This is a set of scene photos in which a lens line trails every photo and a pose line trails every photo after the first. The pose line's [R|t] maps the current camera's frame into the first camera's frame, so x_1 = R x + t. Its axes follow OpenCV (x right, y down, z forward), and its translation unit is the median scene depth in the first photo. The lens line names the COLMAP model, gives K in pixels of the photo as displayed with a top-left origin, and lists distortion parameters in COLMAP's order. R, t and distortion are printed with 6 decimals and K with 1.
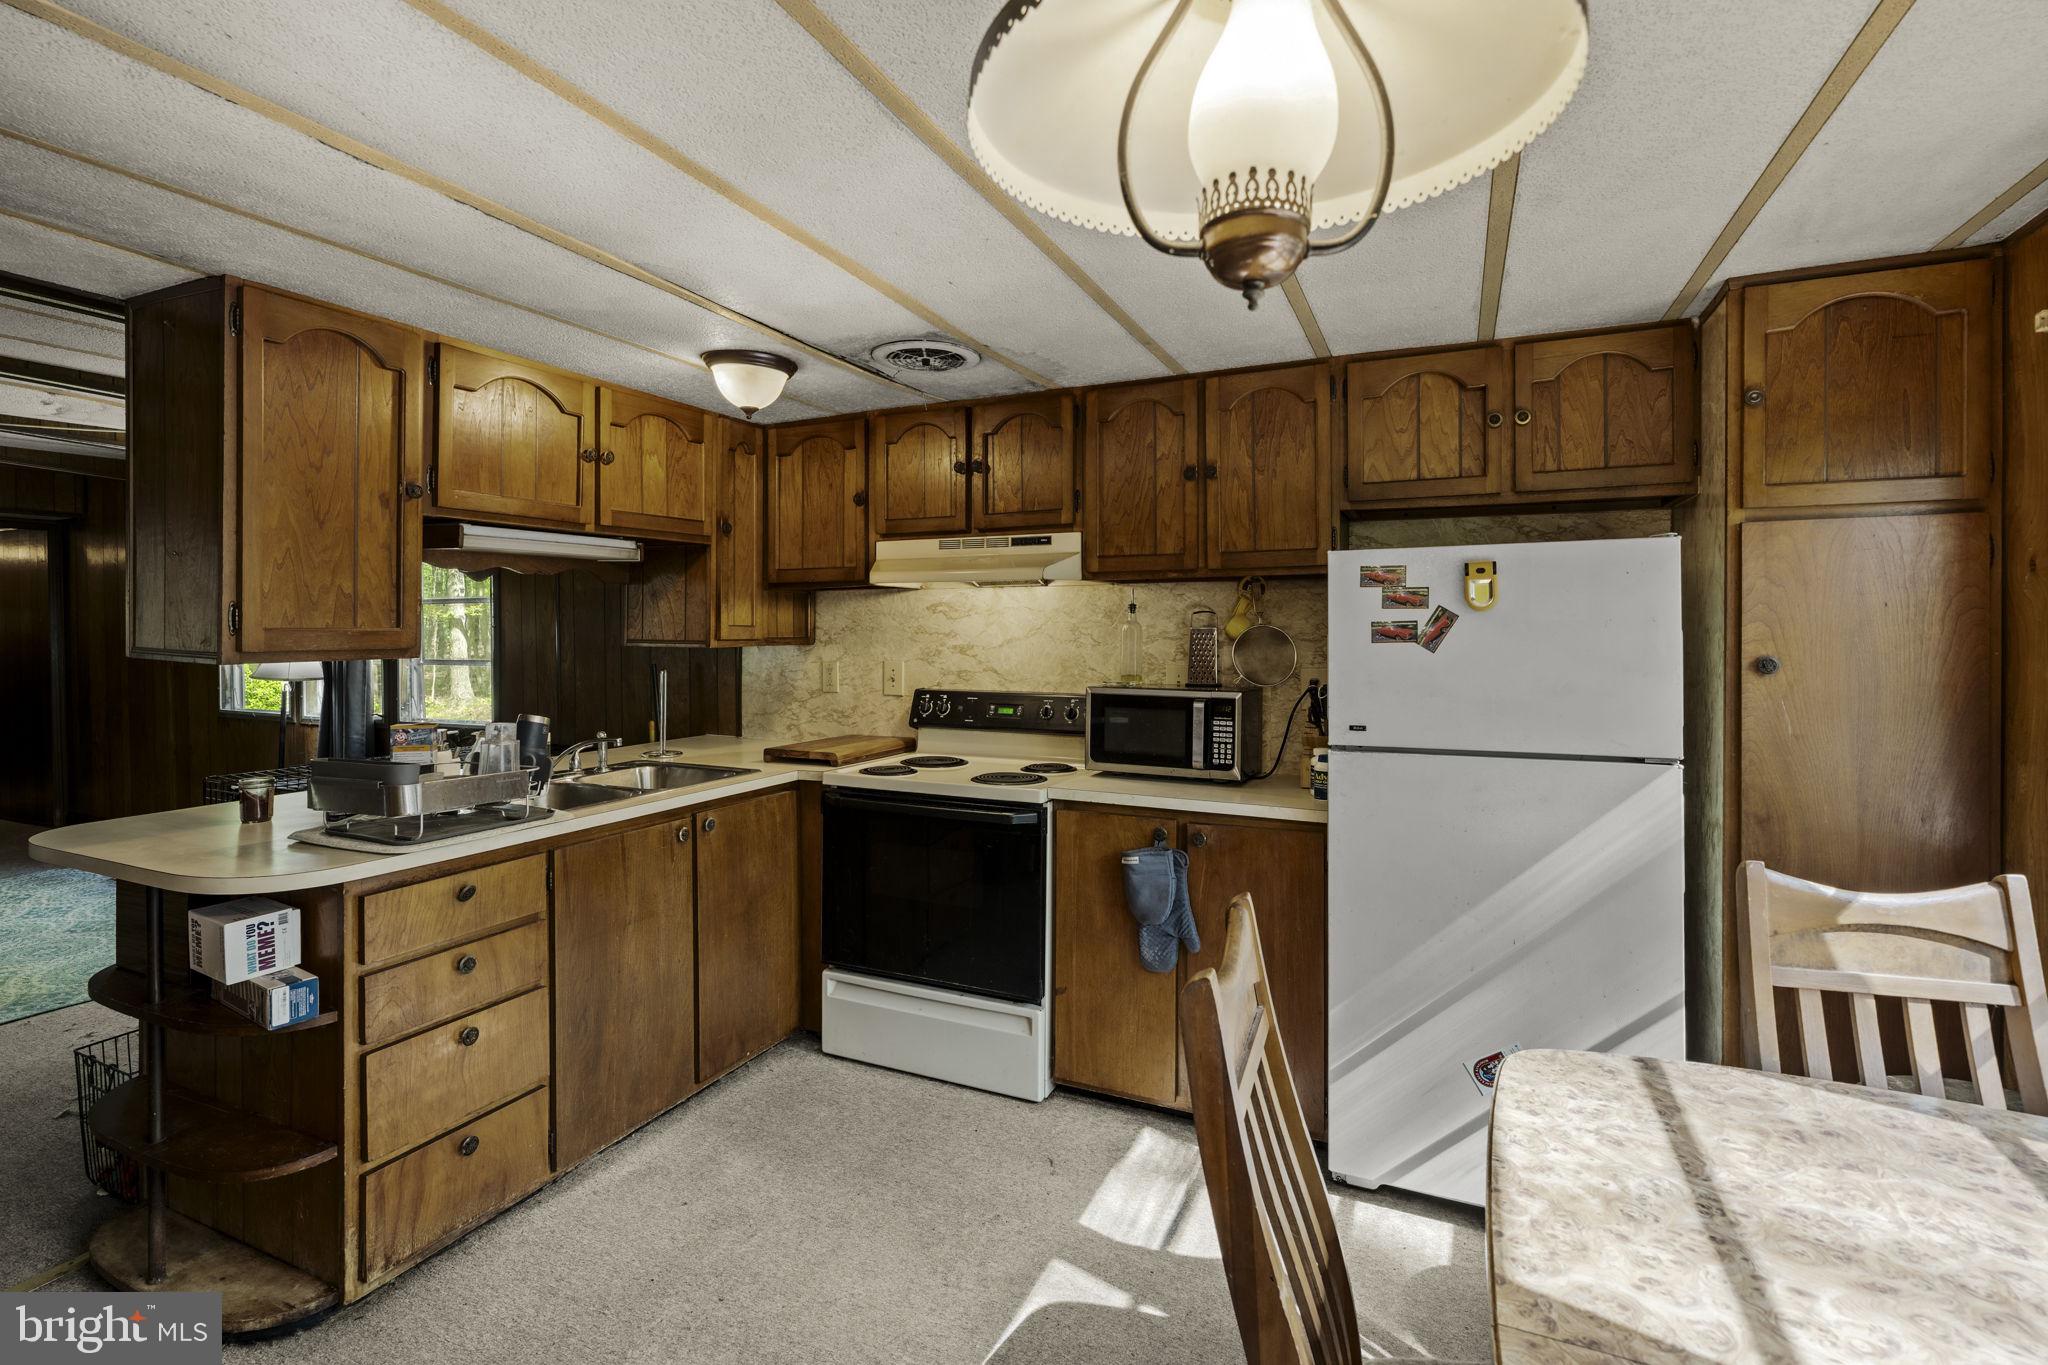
lens RADIAL K [[951.1, 0, 1042.8], [0, 951.1, 637.2], [0, 0, 1]] dist [-0.001252, 0.001004]
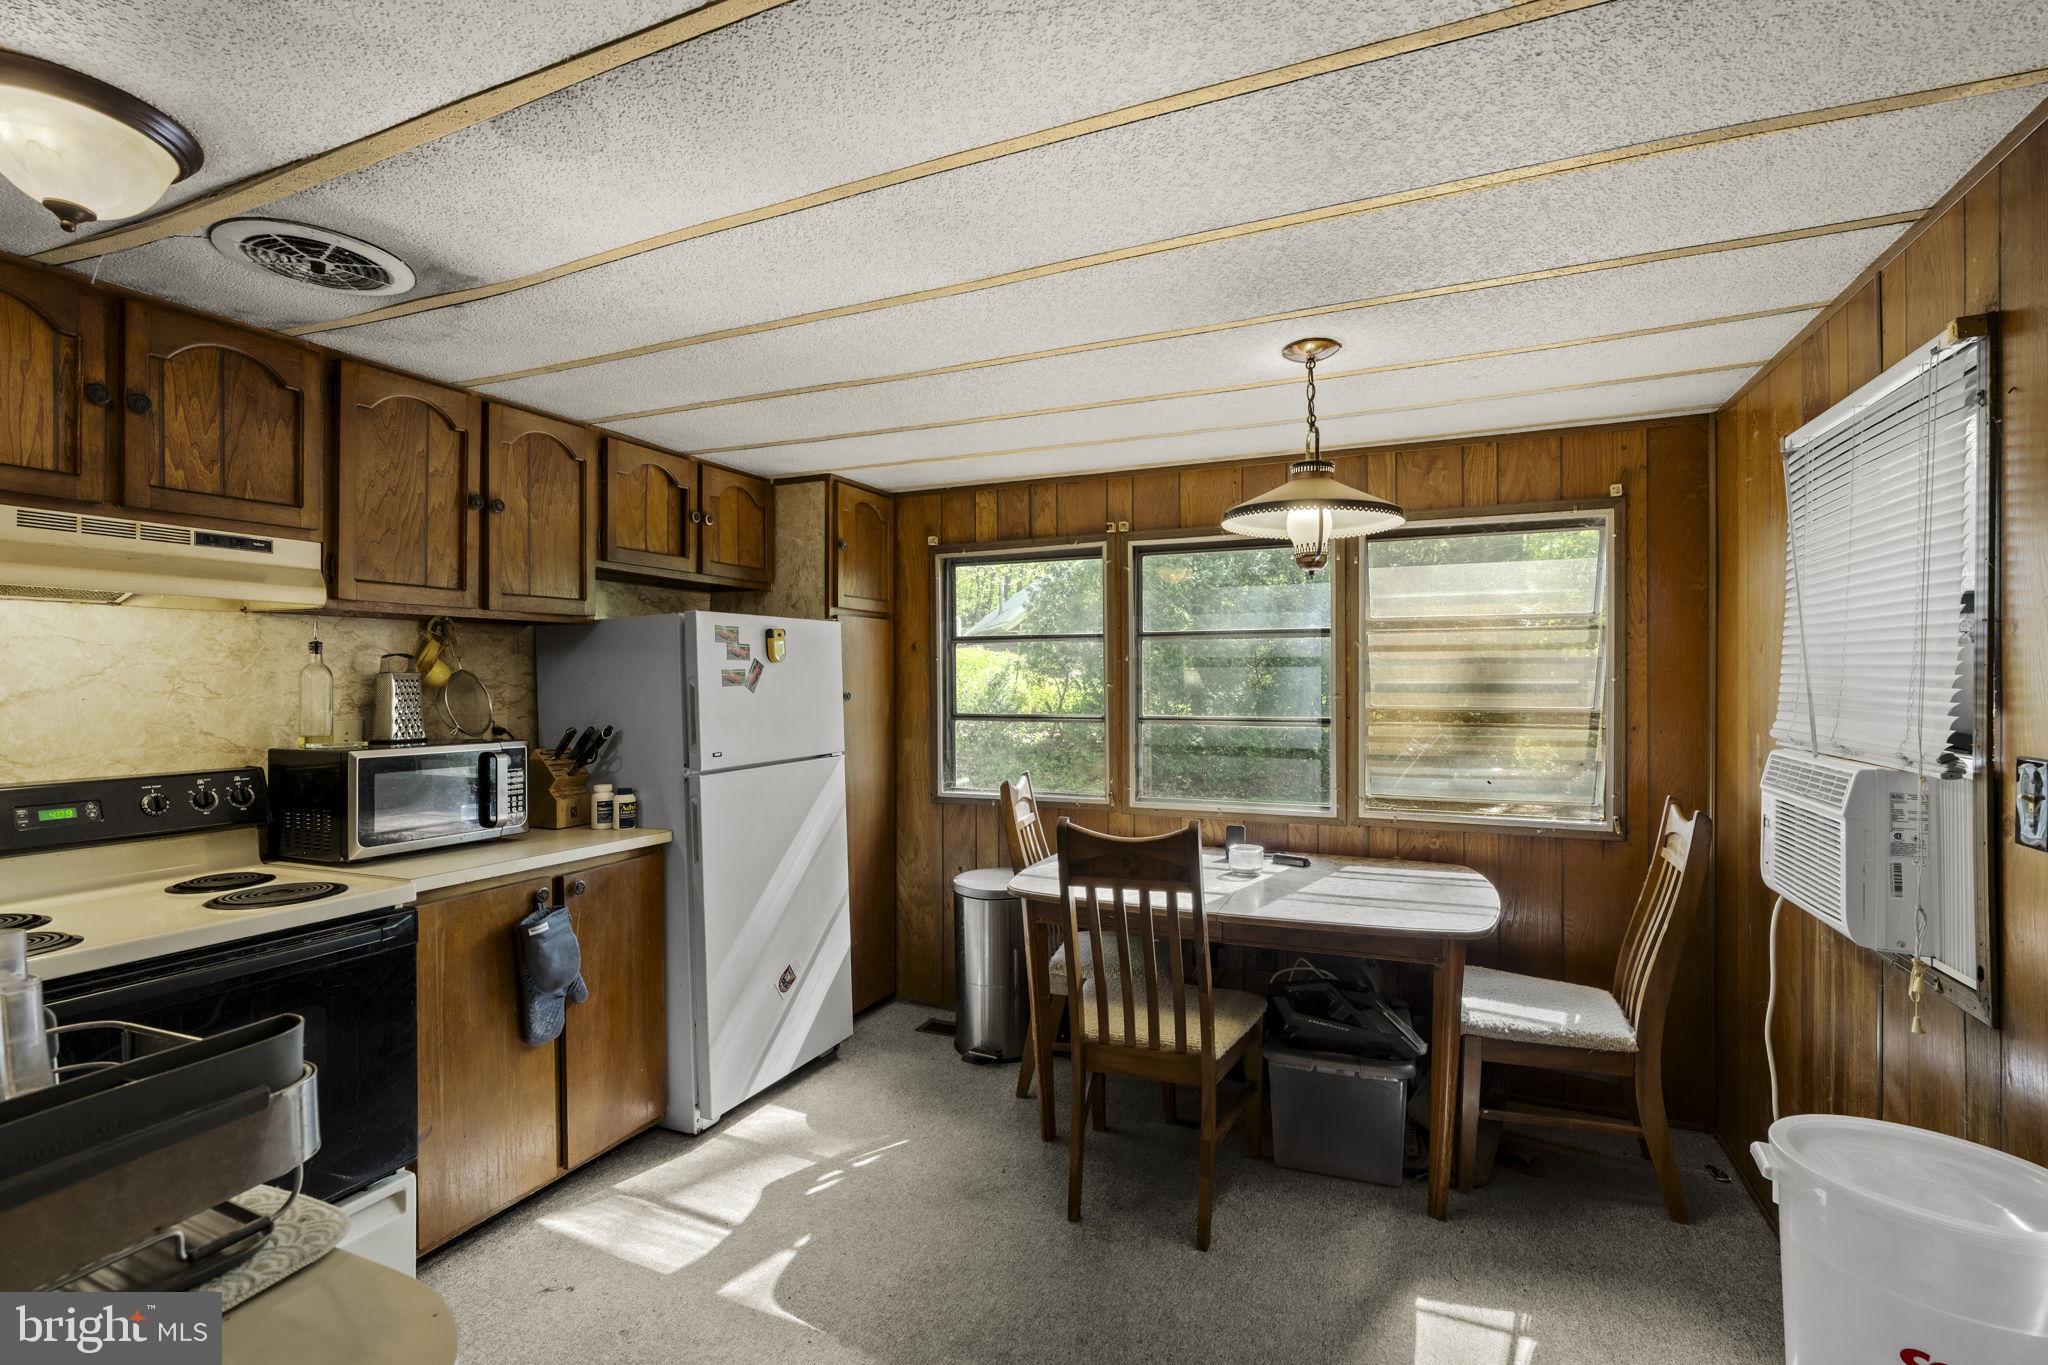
lens RADIAL K [[951.1, 0, 1013.7], [0, 951.1, 679.7], [0, 0, 1]] dist [-0.001252, 0.001004]
pose [[0.006103, 0.000028, 0.999981, -0.743625], [0.010133, 0.999949, -0.000090, 0.001007], [-0.999930, 0.010133, 0.006103, 0.492045]]
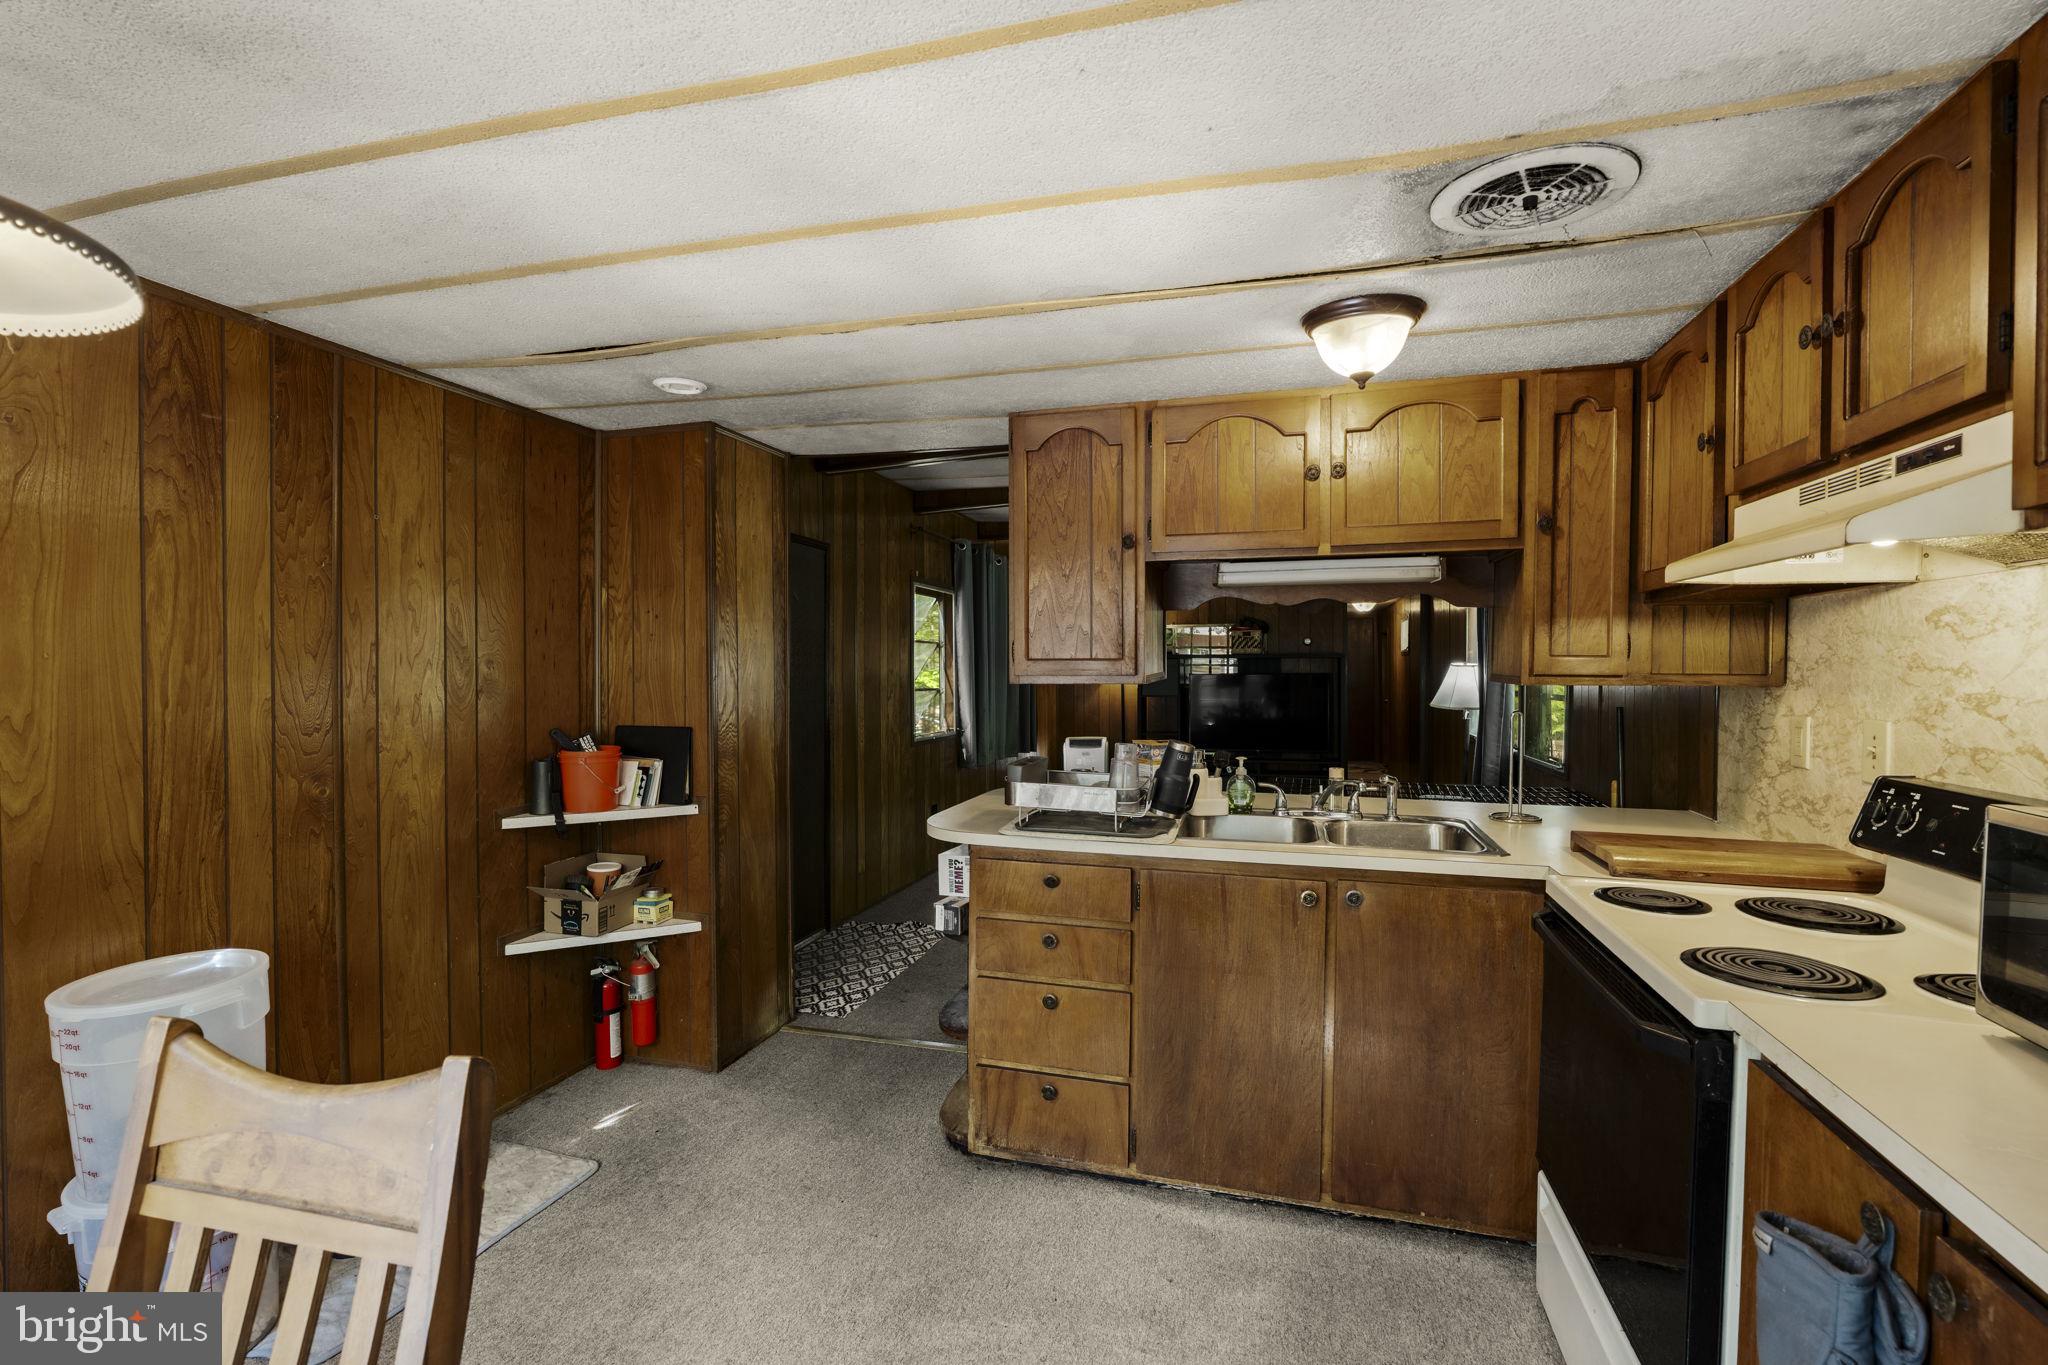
lens RADIAL K [[951.1, 0, 1023.5], [0, 951.1, 683.6], [0, 0, 1]] dist [-0.001252, 0.001004]
pose [[0.121796, 0.021603, -0.992320, 0.405805], [-0.011768, 0.999724, 0.020320, -0.001148], [0.992485, 0.009202, 0.122017, 0.589736]]
